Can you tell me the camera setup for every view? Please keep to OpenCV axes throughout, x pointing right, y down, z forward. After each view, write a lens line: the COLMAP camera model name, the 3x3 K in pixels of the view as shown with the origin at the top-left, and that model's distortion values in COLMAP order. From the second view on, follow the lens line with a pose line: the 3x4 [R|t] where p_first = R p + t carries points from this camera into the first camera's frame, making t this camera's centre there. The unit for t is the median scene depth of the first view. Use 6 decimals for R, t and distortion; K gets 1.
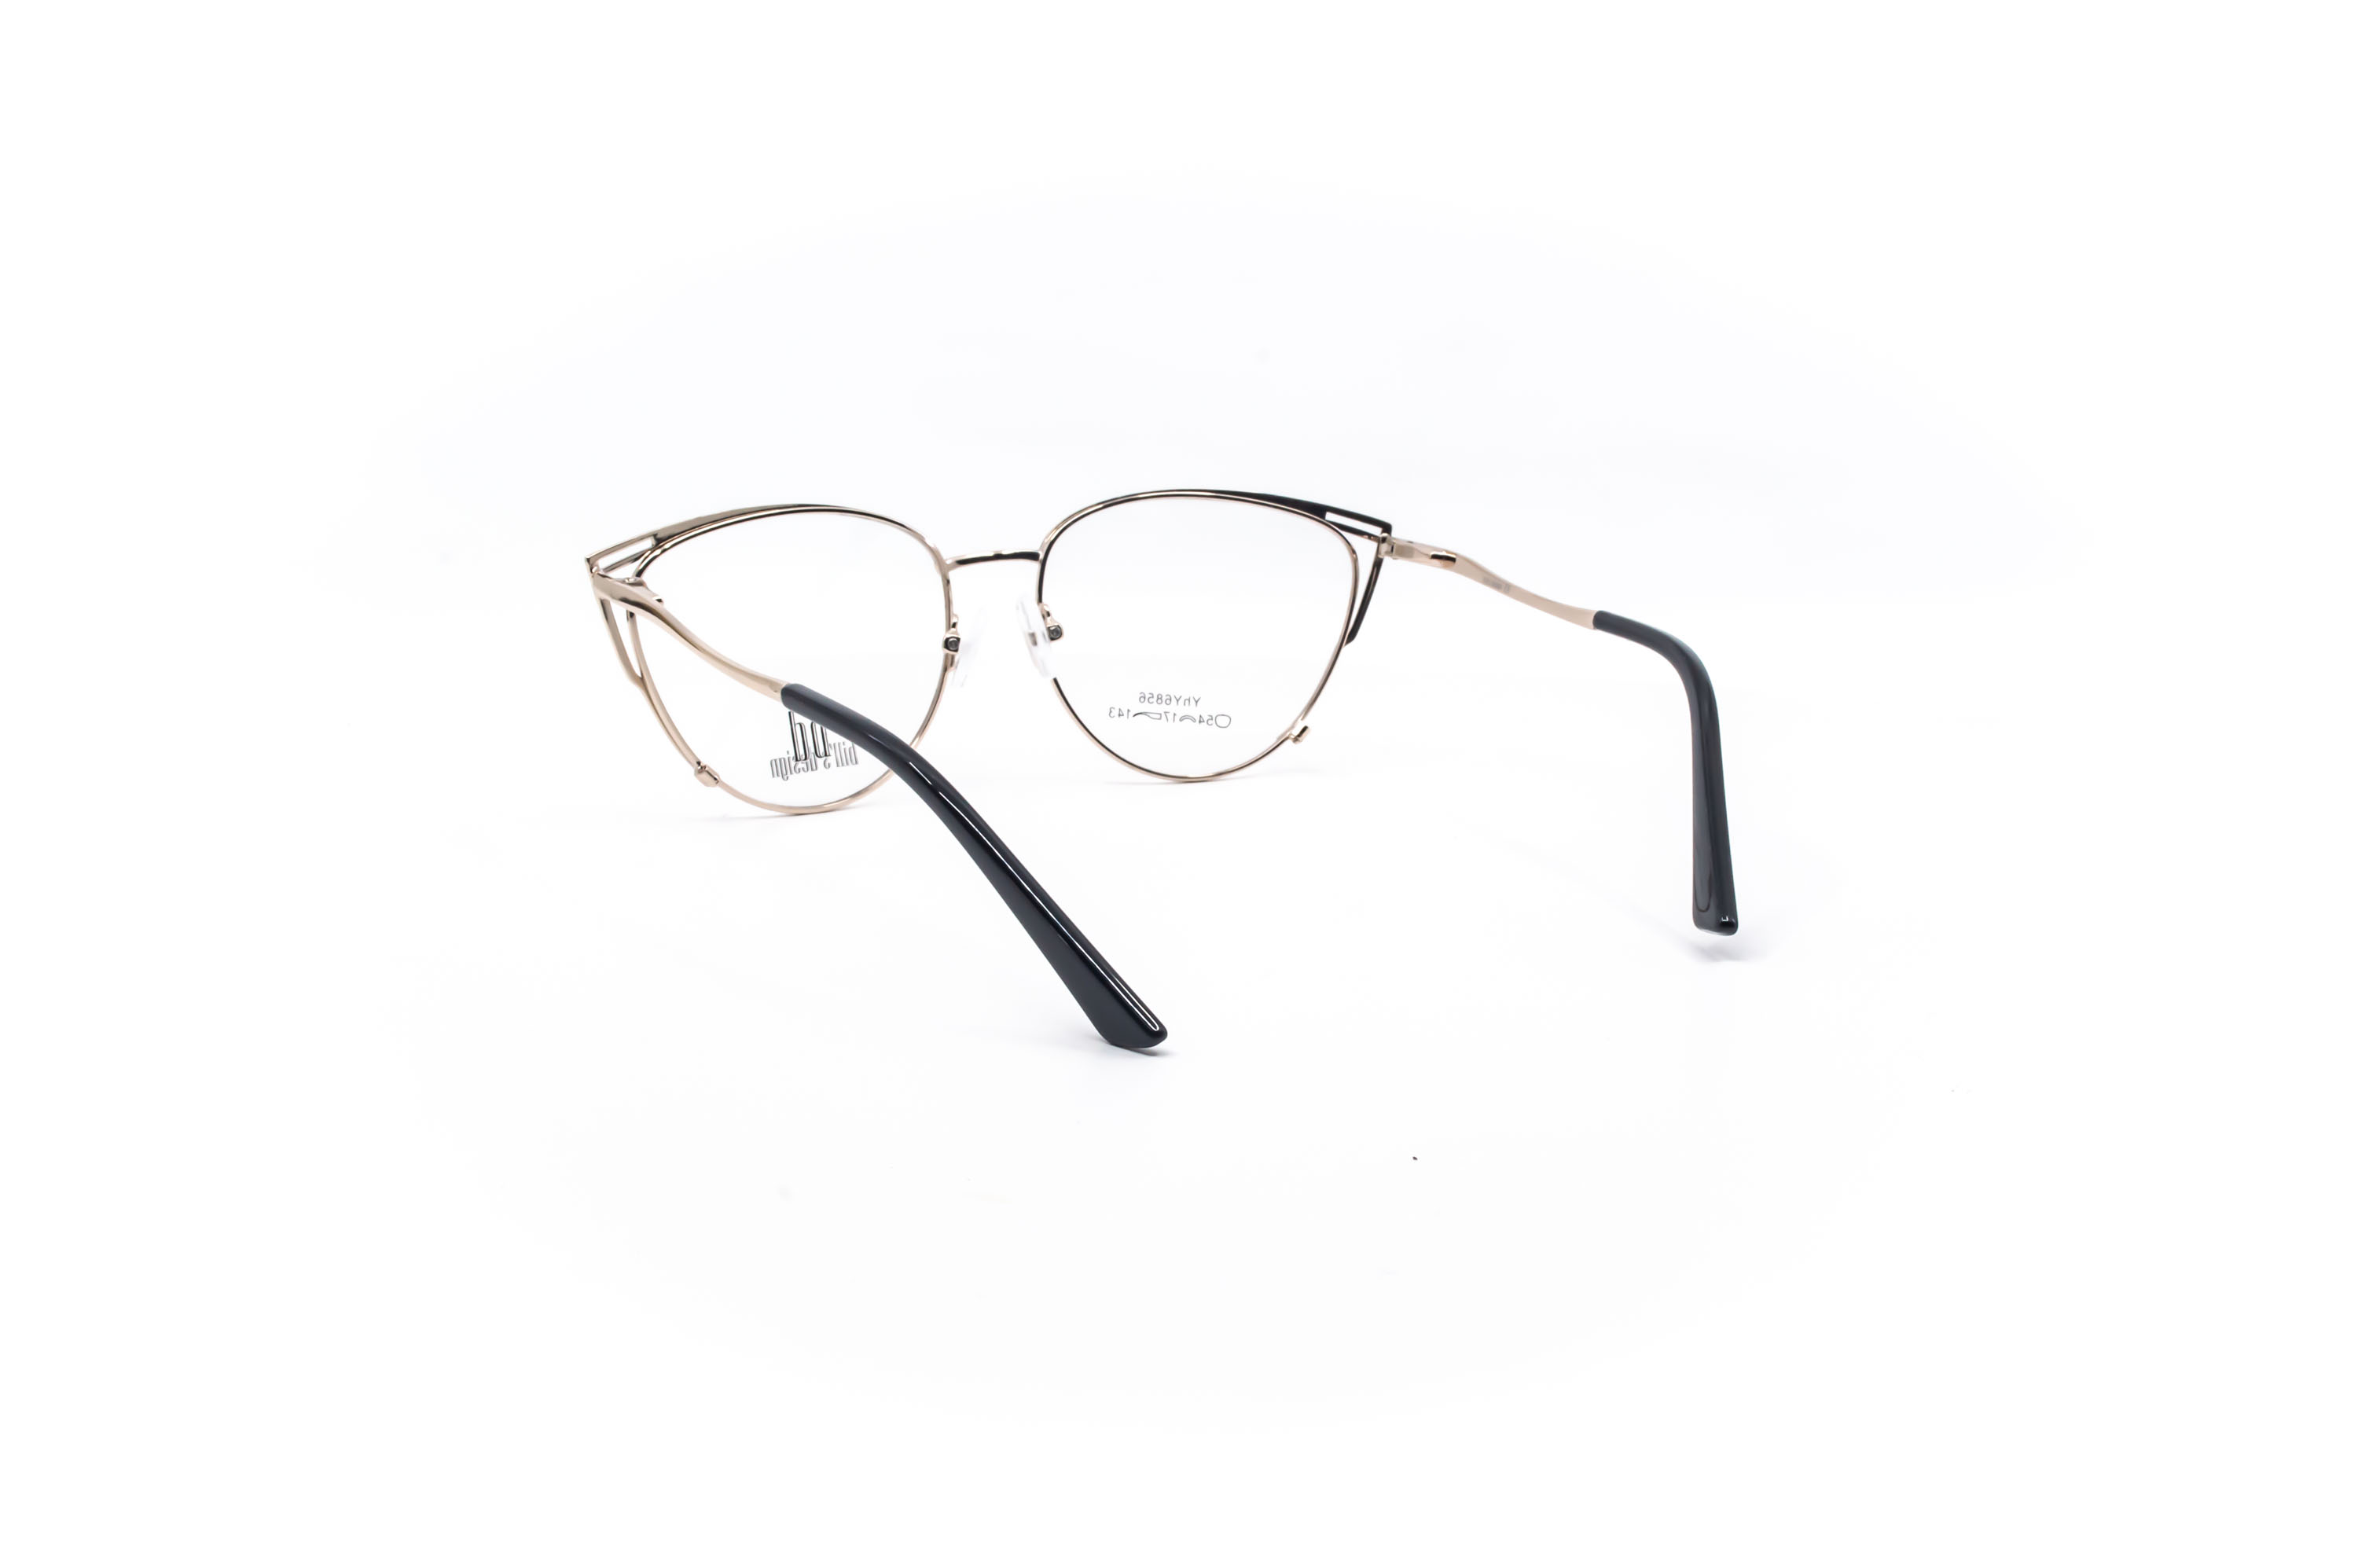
lens RADIAL K [[3104.2, 0, 1179.0], [0, 3104.2, 784.0], [0, 0, 1]] dist [-0.032669, -0.036789]
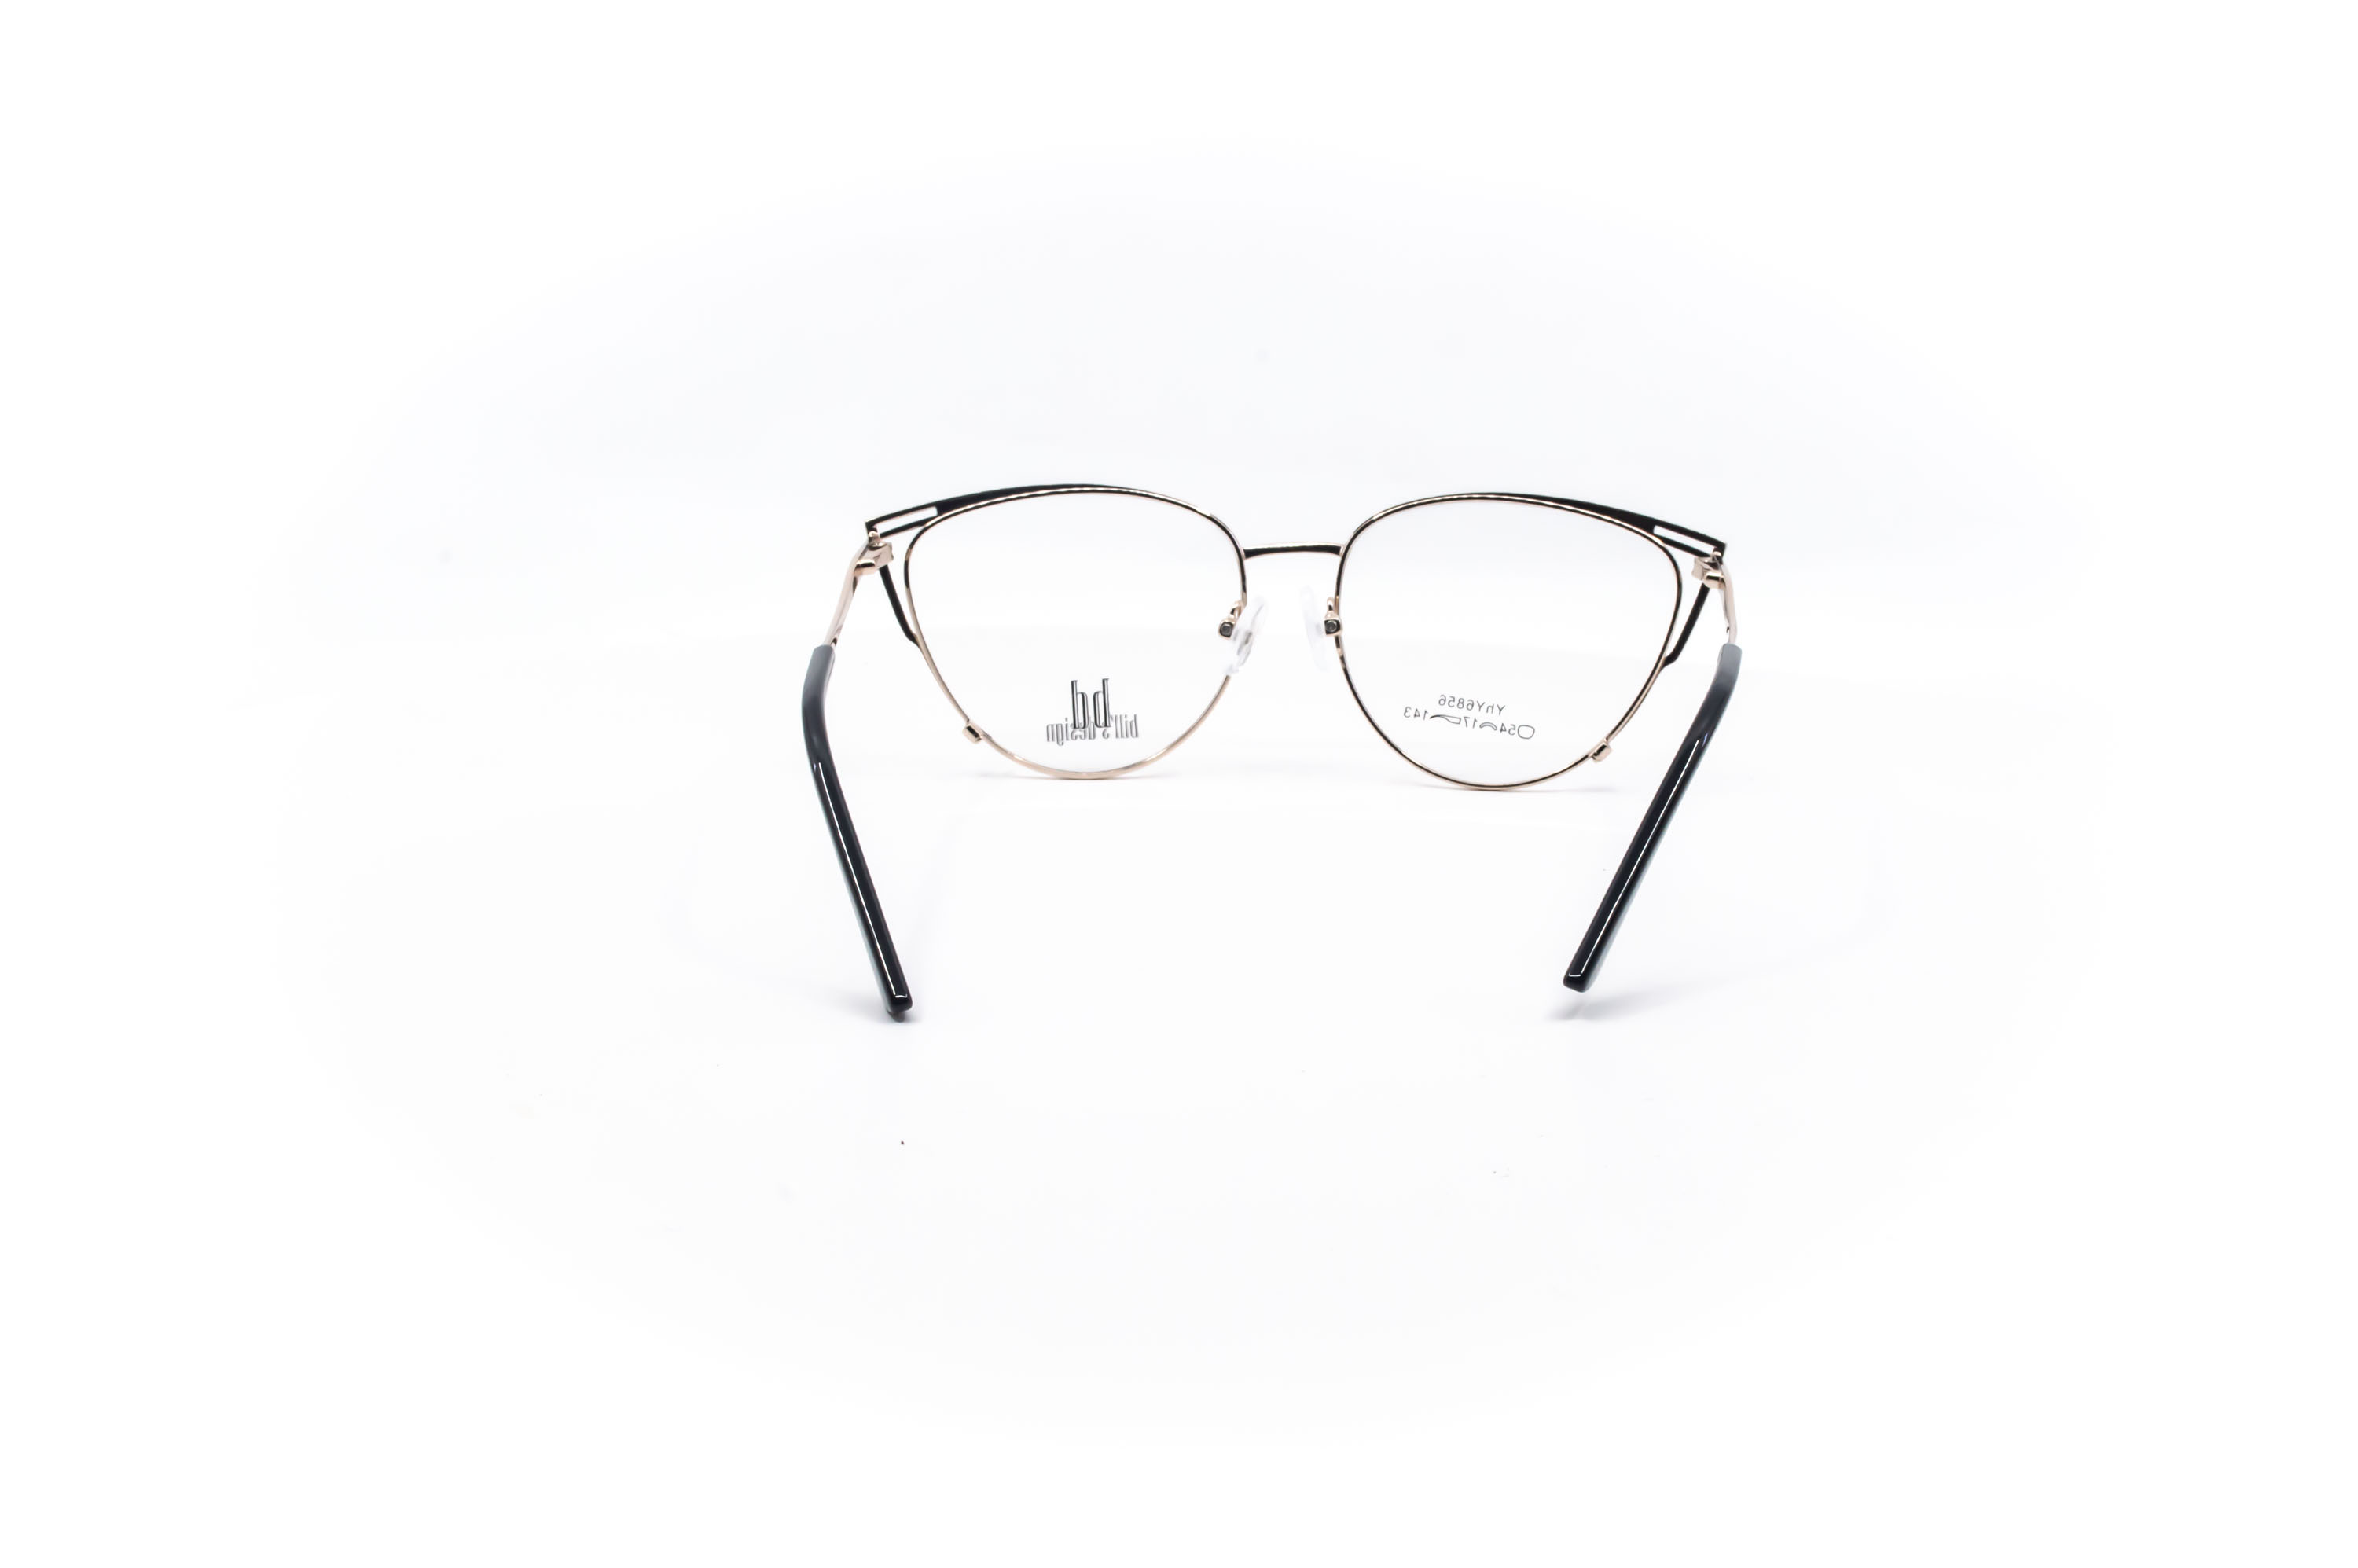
lens RADIAL K [[3104.2, 0, 1179.0], [0, 3104.2, 784.0], [0, 0, 1]] dist [-0.032669, -0.036789]
pose [[0.864347, 0.102492, -0.492342, 0.414307], [-0.100110, 0.994485, 0.031274, -0.024285], [0.492832, 0.022257, 0.869840, 0.099765]]
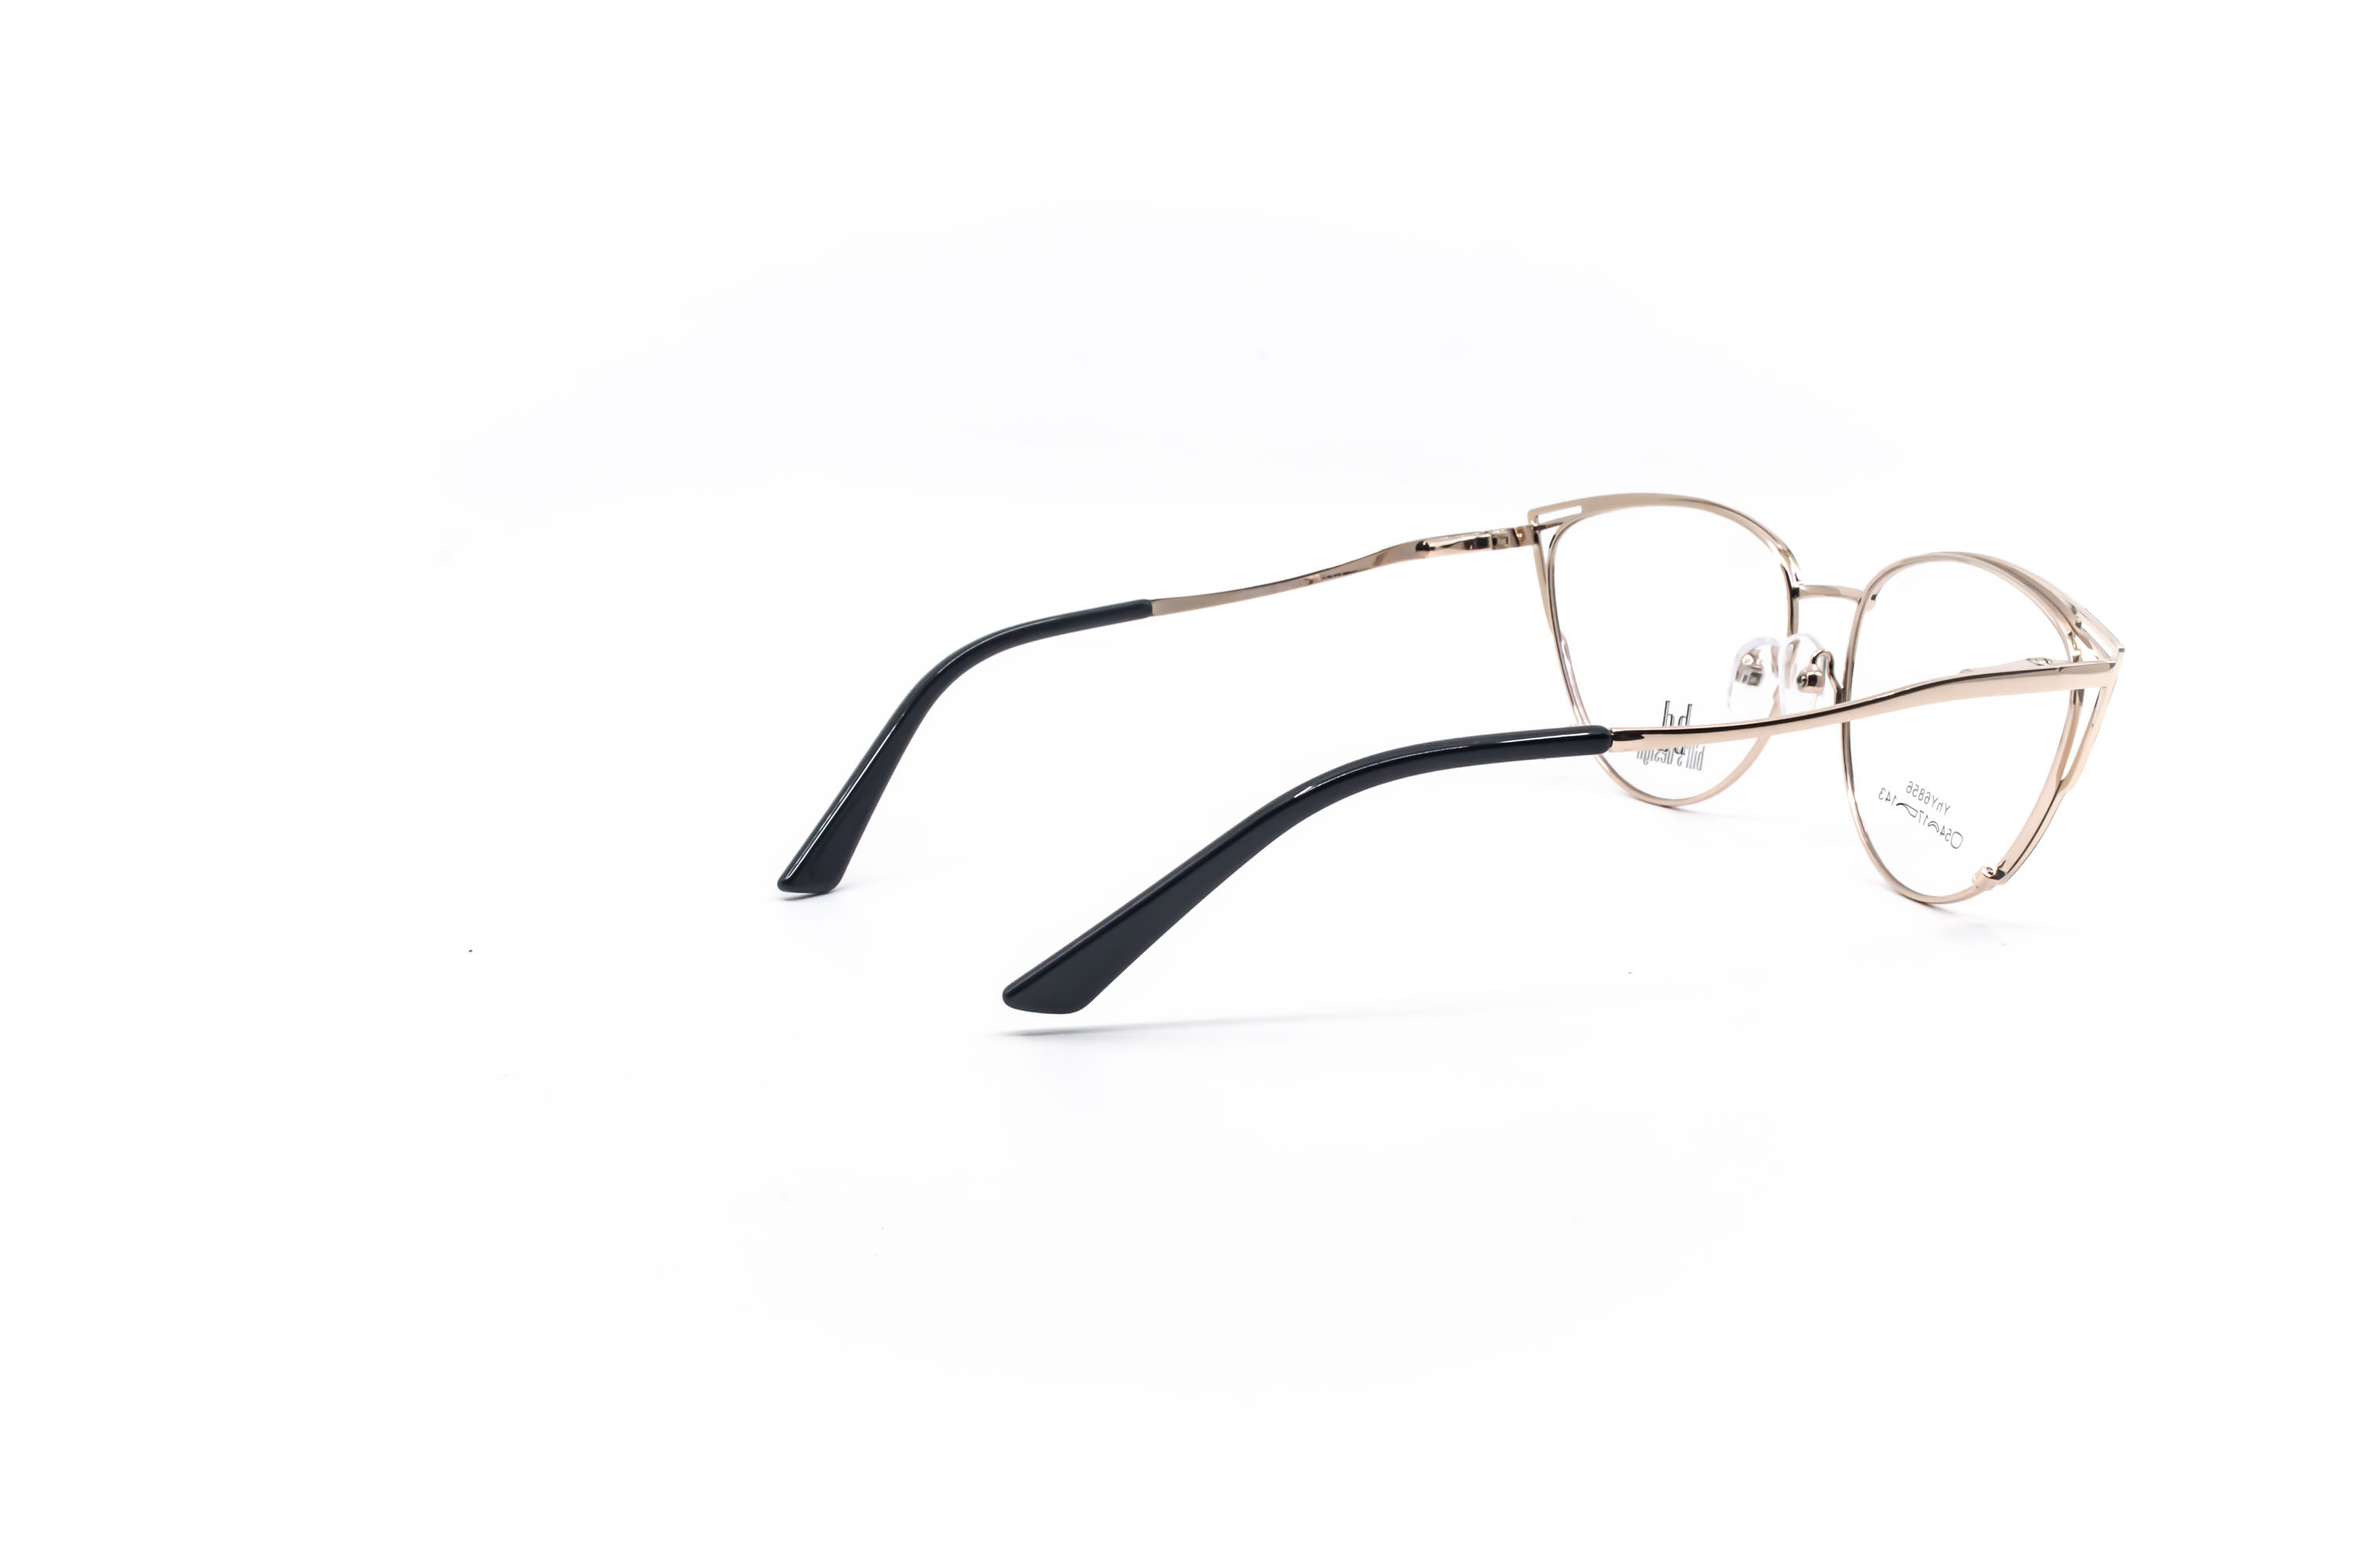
lens RADIAL K [[3104.2, 0, 1179.0], [0, 3104.2, 784.0], [0, 0, 1]] dist [-0.032669, -0.036789]
pose [[-0.004267, 0.208334, -0.978049, 0.837335], [-0.191947, 0.959700, 0.205262, -0.168098], [0.981396, 0.188609, 0.035894, 0.788691]]
